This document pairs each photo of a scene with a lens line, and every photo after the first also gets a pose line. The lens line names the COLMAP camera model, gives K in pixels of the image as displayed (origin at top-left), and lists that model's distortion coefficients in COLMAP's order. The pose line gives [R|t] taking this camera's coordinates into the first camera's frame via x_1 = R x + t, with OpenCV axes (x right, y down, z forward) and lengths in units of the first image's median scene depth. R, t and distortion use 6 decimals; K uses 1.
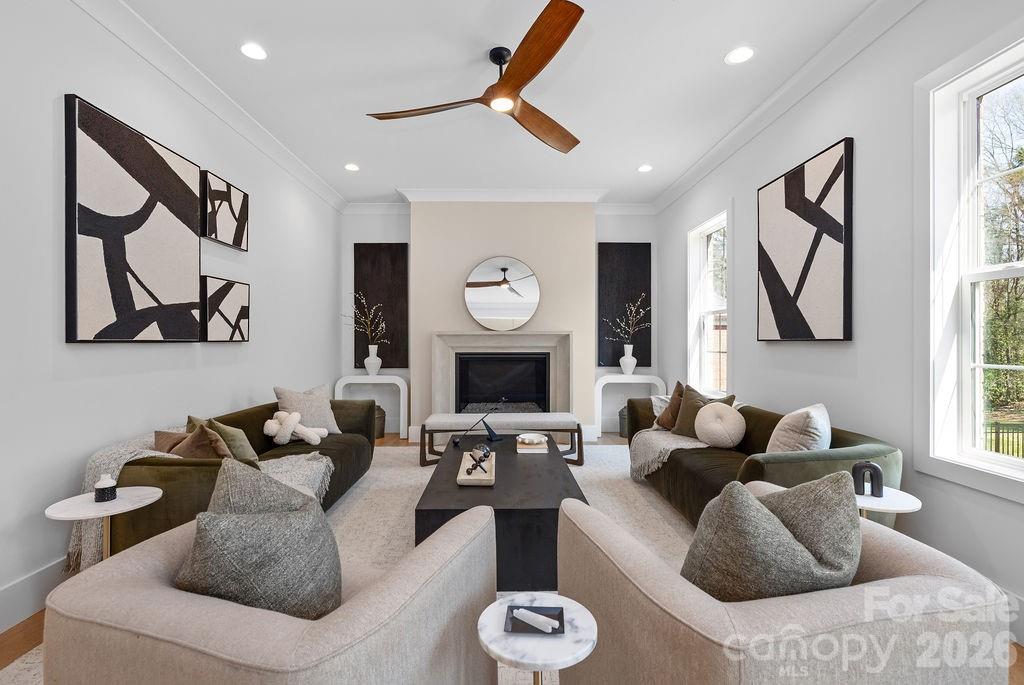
lens RADIAL K [[443.4, 0, 510.2], [0, 443.4, 340.6], [0, 0, 1]] dist [-0.001351, 0.000004]
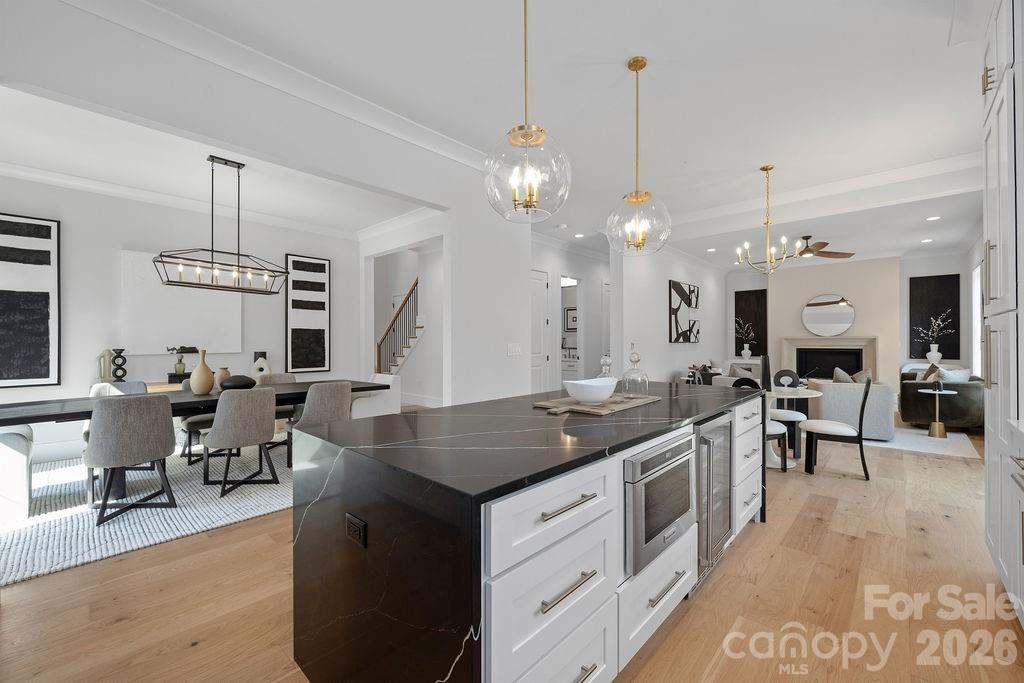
lens RADIAL K [[408.6, 0, 507.4], [0, 408.6, 337.6], [0, 0, 1]] dist [-0.003242, -0.000315]
pose [[0.709217, -0.007084, -0.704955, 0.211288], [0.001819, 0.999965, -0.008218, -0.004795], [0.704988, 0.004546, 0.709204, -1.018197]]
